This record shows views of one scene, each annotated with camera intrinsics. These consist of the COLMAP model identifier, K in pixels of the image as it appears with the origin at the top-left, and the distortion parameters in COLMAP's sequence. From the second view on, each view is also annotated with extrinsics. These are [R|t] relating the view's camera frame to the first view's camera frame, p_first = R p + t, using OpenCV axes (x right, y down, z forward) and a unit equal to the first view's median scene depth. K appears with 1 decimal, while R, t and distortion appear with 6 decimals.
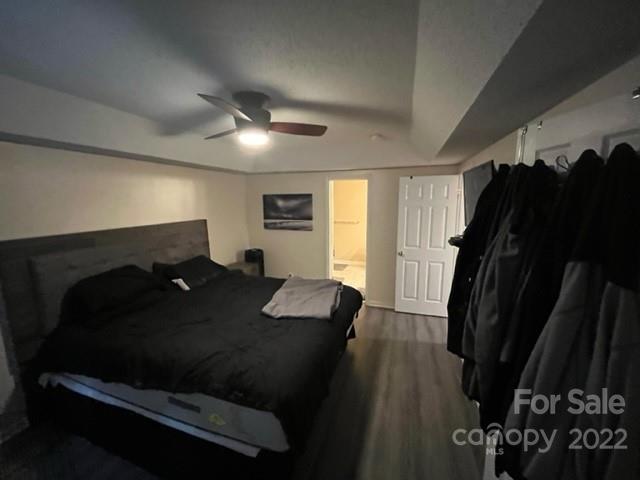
lens RADIAL K [[260.4, 0, 320.2], [0, 260.4, 236.9], [0, 0, 1]] dist [-0.002590, 0.000056]
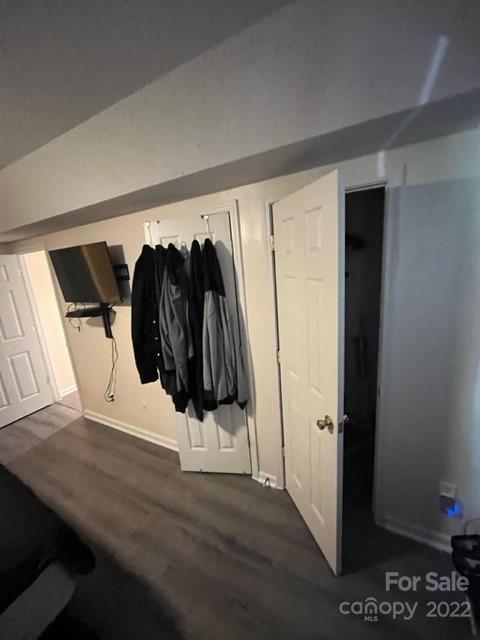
lens RADIAL K [[260.4, 0, 240.5], [0, 260.4, 318.8], [0, 0, 1]] dist [-0.002590, 0.000056]
pose [[0.169957, -0.232040, 0.957743, -0.499848], [0.233332, 0.953722, 0.189660, -0.016458], [-0.957429, 0.191238, 0.216234, 0.131244]]
